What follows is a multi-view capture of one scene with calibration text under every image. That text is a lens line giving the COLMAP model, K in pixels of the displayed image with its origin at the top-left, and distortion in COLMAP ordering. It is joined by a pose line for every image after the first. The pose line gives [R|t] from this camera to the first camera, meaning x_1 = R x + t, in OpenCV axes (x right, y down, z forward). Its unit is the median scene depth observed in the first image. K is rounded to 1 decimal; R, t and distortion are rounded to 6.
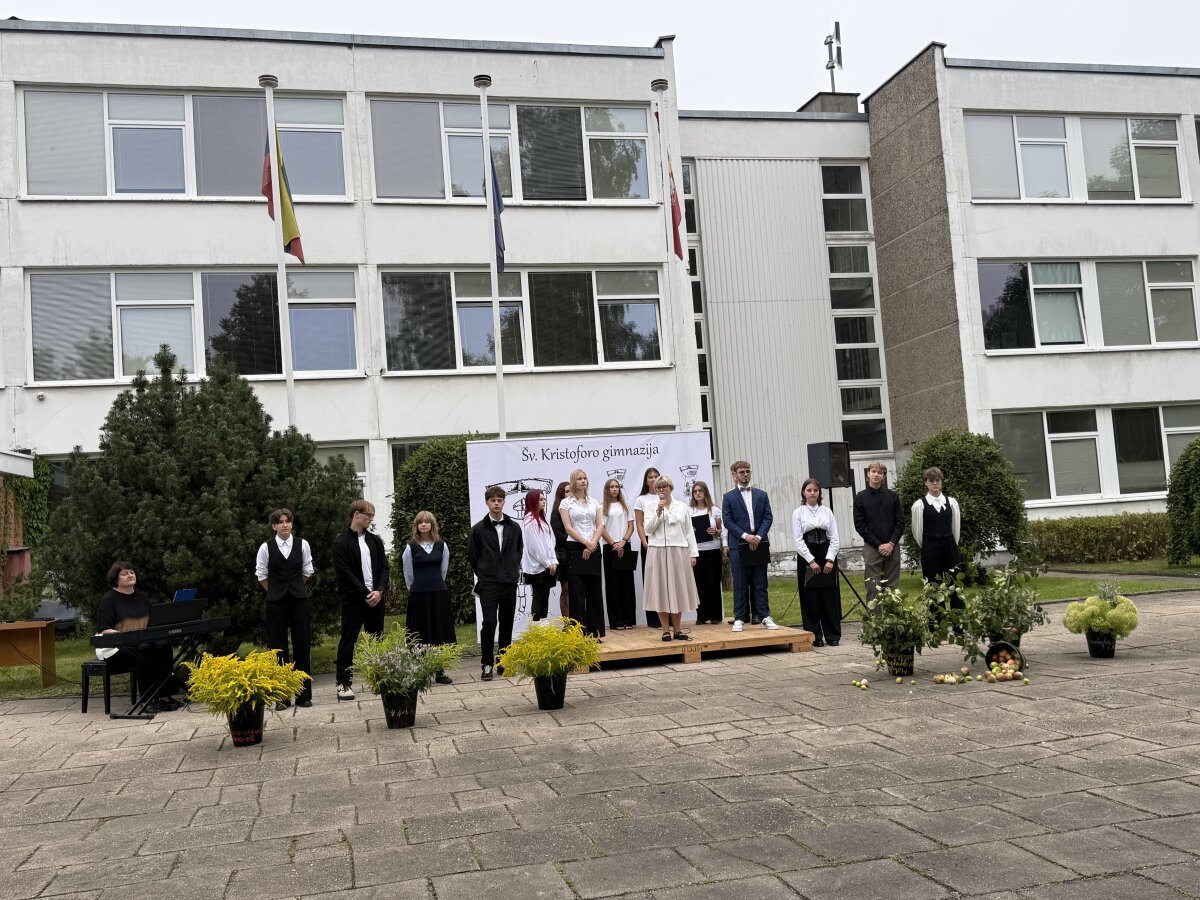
lens RADIAL K [[1094.8, 0, 600.0], [0, 1094.8, 450.0], [0, 0, 1]] dist [0.072944, 0.001682]
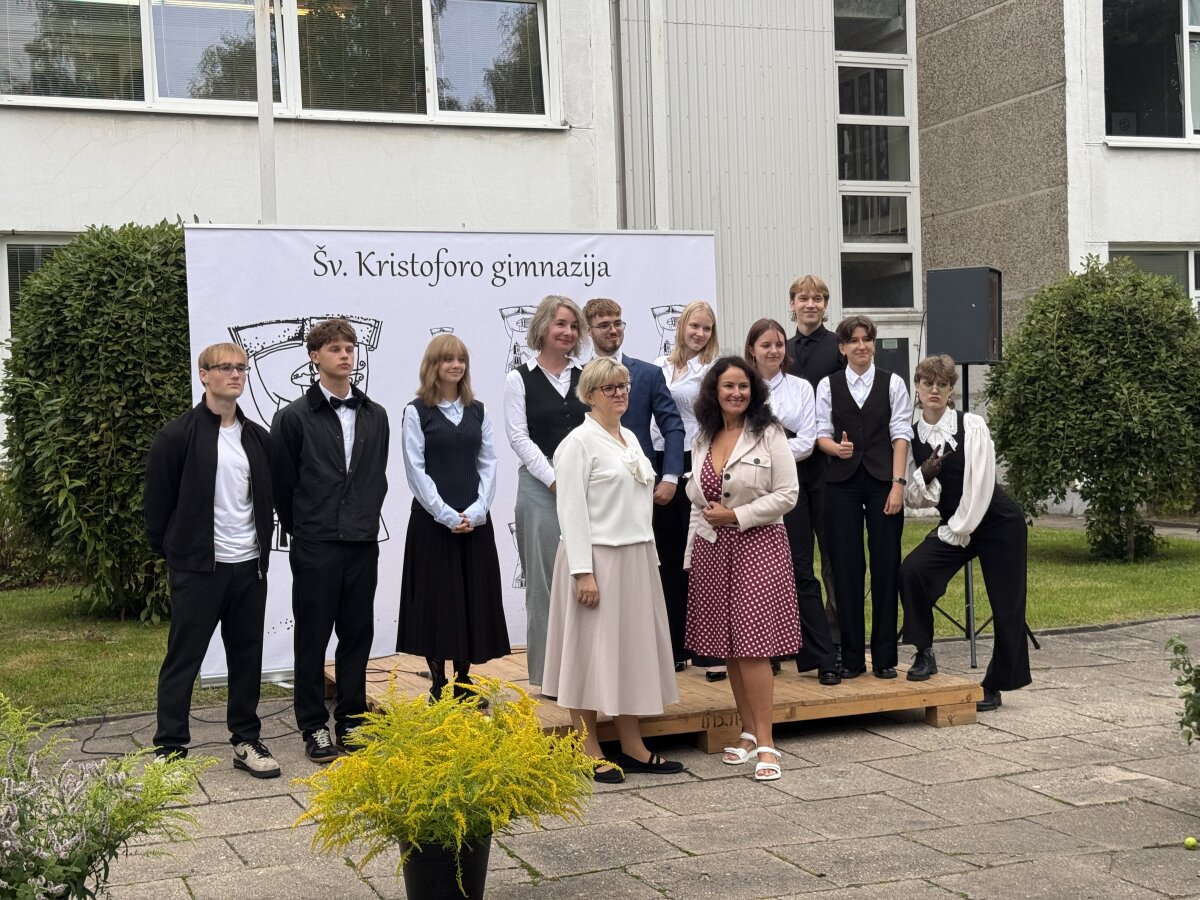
lens RADIAL K [[1639.1, 0, 600.0], [0, 1639.1, 450.0], [0, 0, 1]] dist [0.131462, -0.077938]
pose [[0.987436, 0.034261, 0.154260, -0.033653], [-0.047449, 0.995449, 0.082642, 0.011619], [-0.150727, -0.088924, 0.984568, 0.185257]]
